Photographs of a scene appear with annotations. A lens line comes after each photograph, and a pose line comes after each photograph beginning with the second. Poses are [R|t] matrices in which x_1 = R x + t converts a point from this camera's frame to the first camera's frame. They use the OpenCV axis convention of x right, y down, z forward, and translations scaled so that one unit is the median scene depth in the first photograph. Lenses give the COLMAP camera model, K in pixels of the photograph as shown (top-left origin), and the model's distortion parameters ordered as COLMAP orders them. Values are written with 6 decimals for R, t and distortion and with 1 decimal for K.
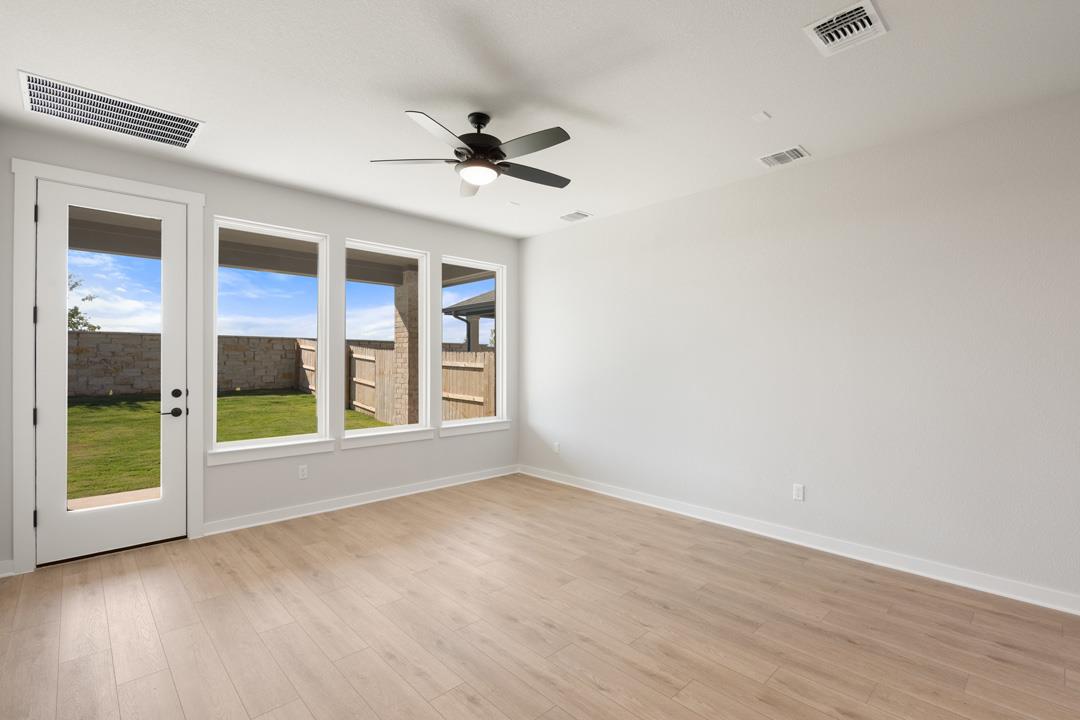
lens RADIAL K [[499.8, 0, 540.0], [0, 499.8, 360.0], [0, 0, 1]] dist [0.012206, -0.013506]
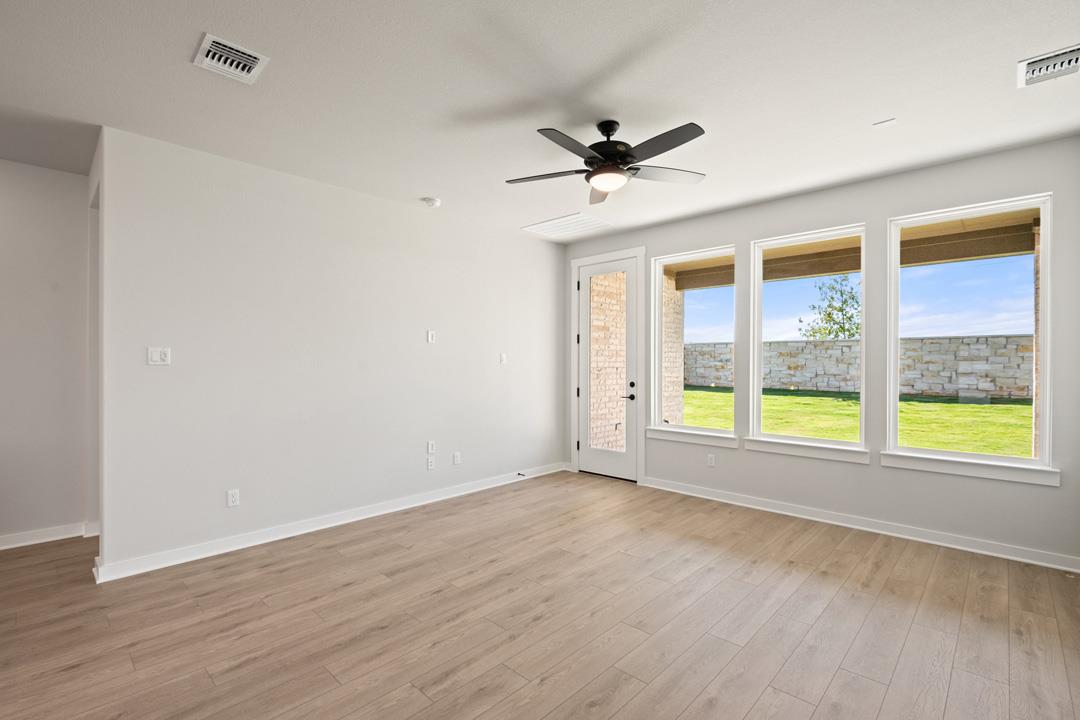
lens RADIAL K [[488.3, 0, 541.5], [0, 488.3, 363.2], [0, 0, 1]] dist [0.009937, -0.012855]
pose [[0.050950, -0.000975, -0.998701, 0.825690], [-0.001643, 0.999998, -0.001060, 0.015513], [0.998700, 0.001695, 0.050949, 0.788597]]
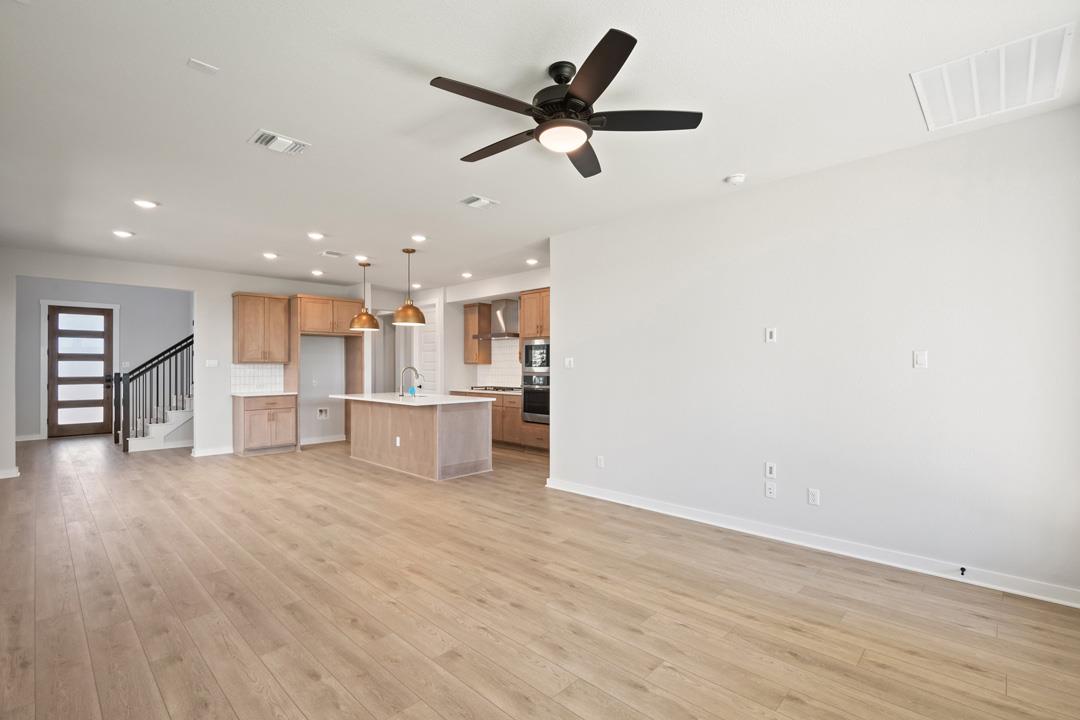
lens RADIAL K [[488.3, 0, 541.5], [0, 488.3, 363.2], [0, 0, 1]] dist [0.009937, -0.012855]
pose [[-0.998829, -0.000930, -0.048371, -0.049382], [-0.000661, 0.999984, -0.005582, 0.010999], [0.048375, -0.005543, -0.998814, 1.716828]]
